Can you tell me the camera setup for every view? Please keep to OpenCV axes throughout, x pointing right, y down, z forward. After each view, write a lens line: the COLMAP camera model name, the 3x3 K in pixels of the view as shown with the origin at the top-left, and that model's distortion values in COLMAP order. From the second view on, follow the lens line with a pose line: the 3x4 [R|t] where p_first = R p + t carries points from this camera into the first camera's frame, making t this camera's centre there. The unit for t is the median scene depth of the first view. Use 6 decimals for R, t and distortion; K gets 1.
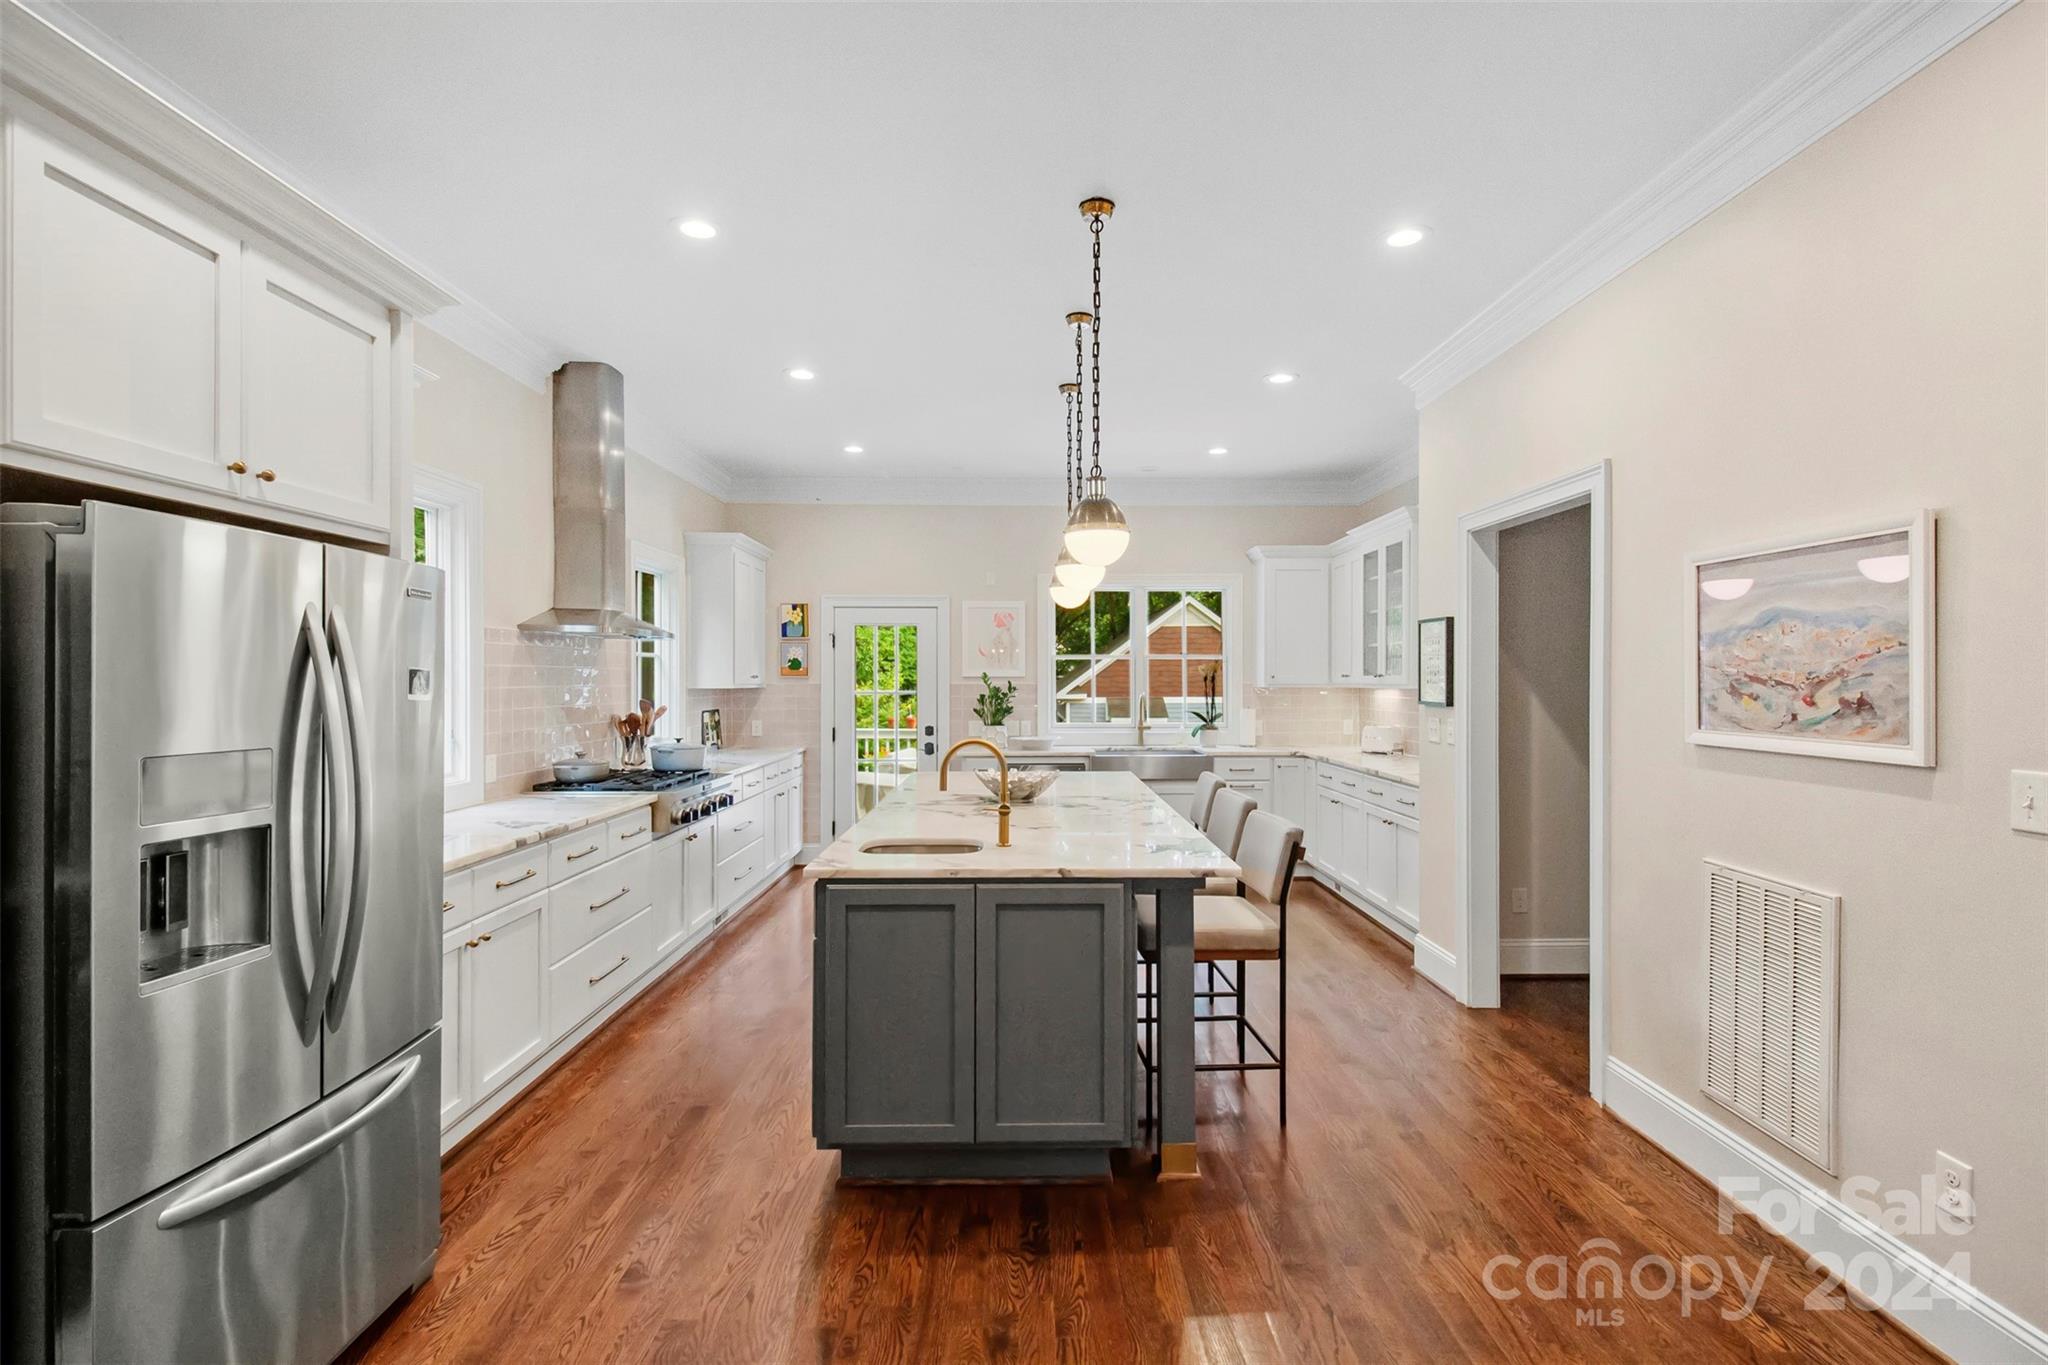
lens RADIAL K [[949.7, 0, 1029.6], [0, 949.7, 690.4], [0, 0, 1]] dist [0.013982, -0.012195]
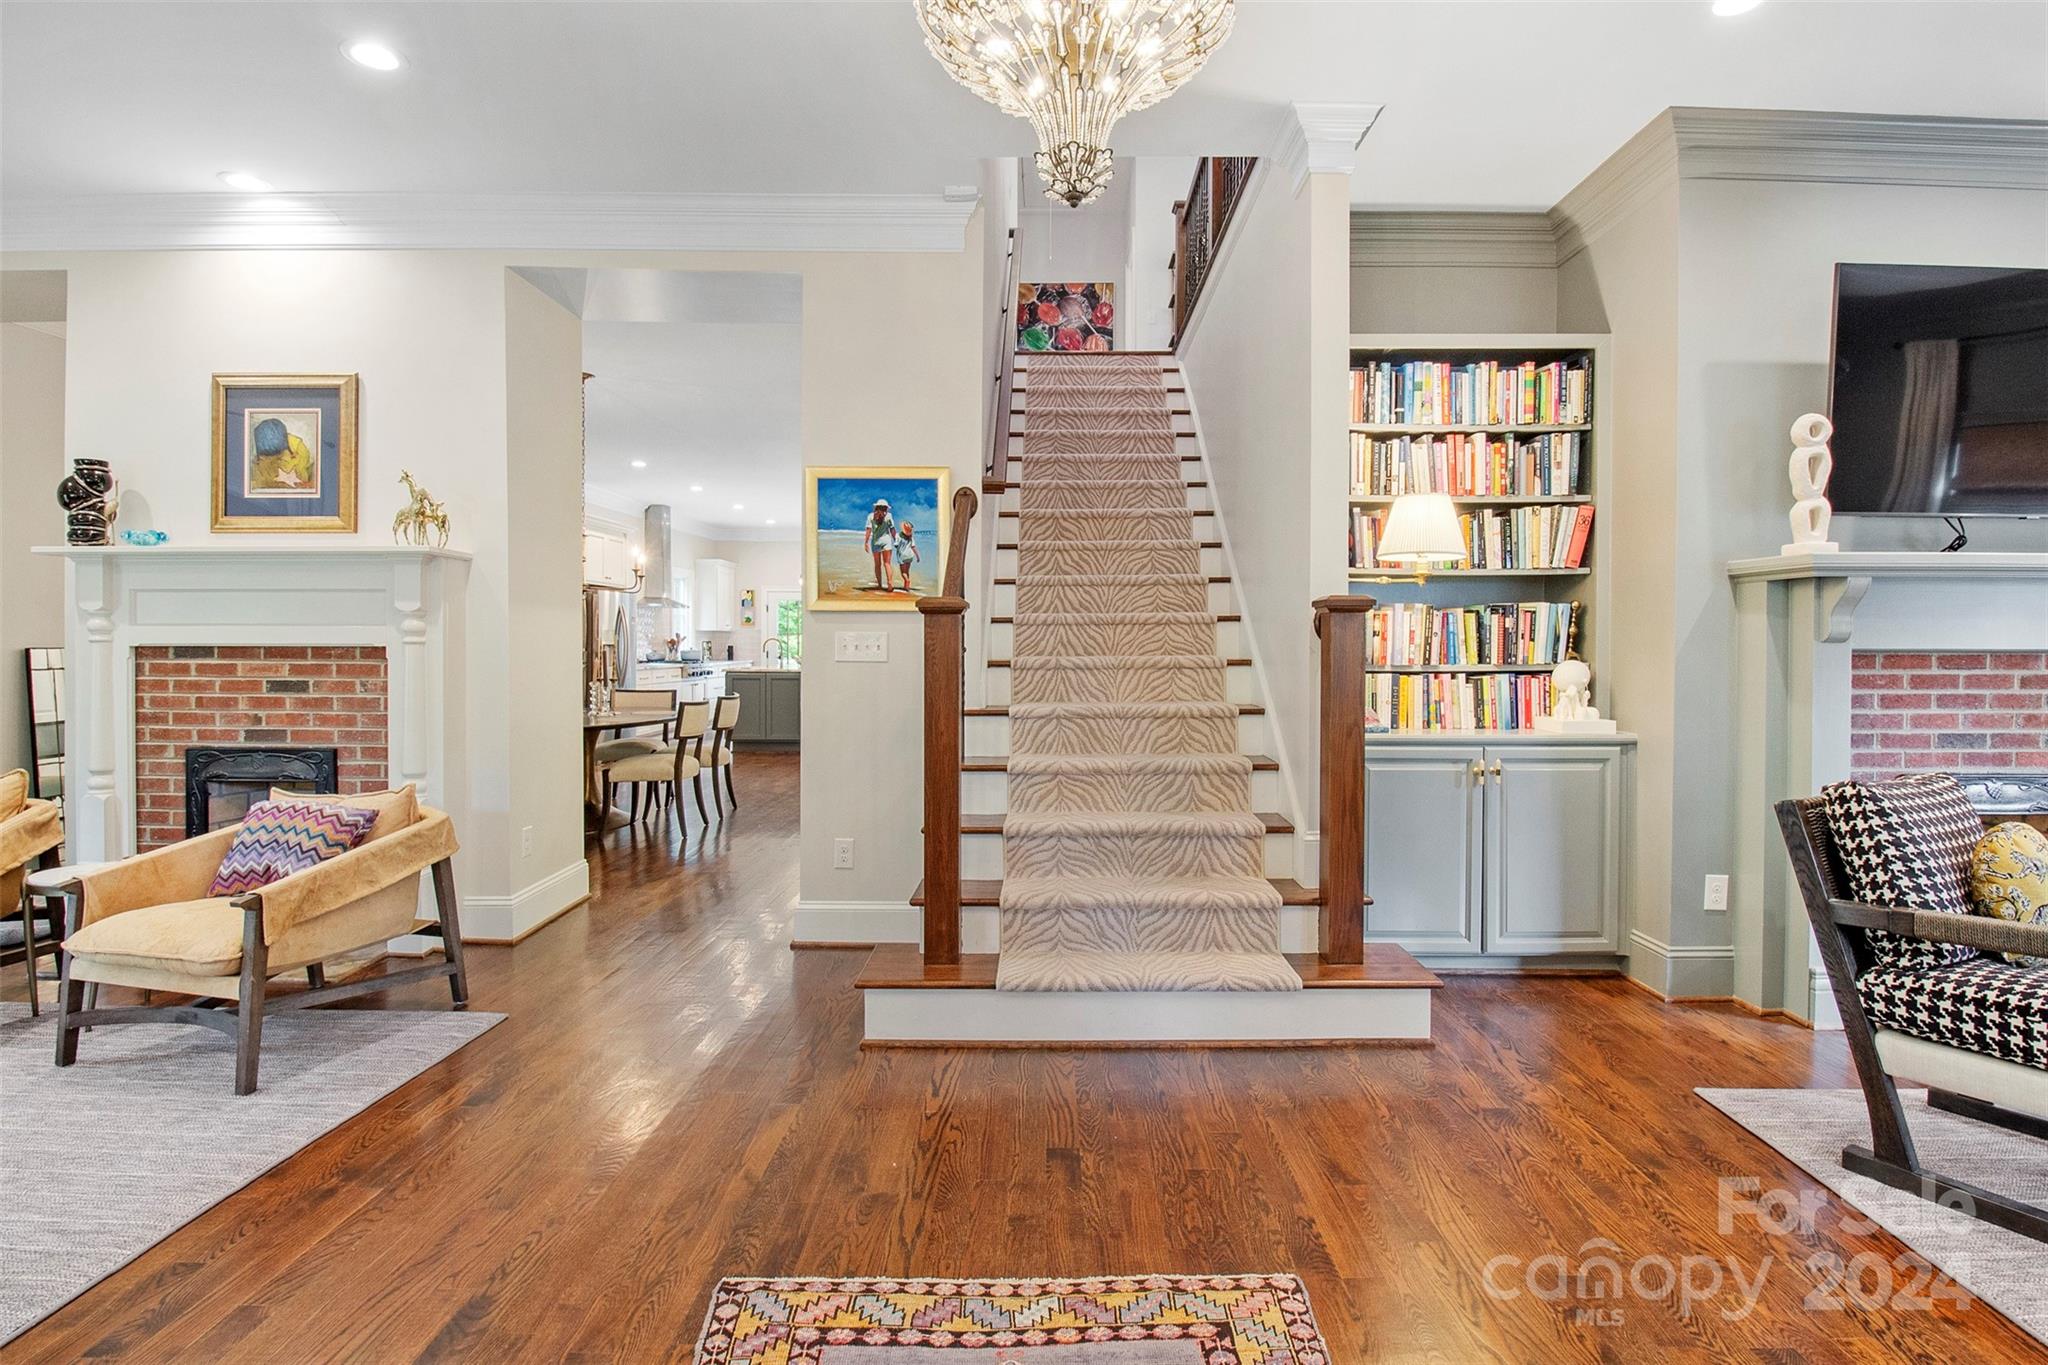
lens RADIAL K [[996.7, 0, 1044.5], [0, 996.7, 654.7], [0, 0, 1]] dist [0.001418, -0.011753]
pose [[0.999879, 0.002307, -0.015382, 0.946801], [-0.002319, 0.999997, -0.000713, 0.106868], [0.015381, 0.000749, 0.999881, -2.531031]]
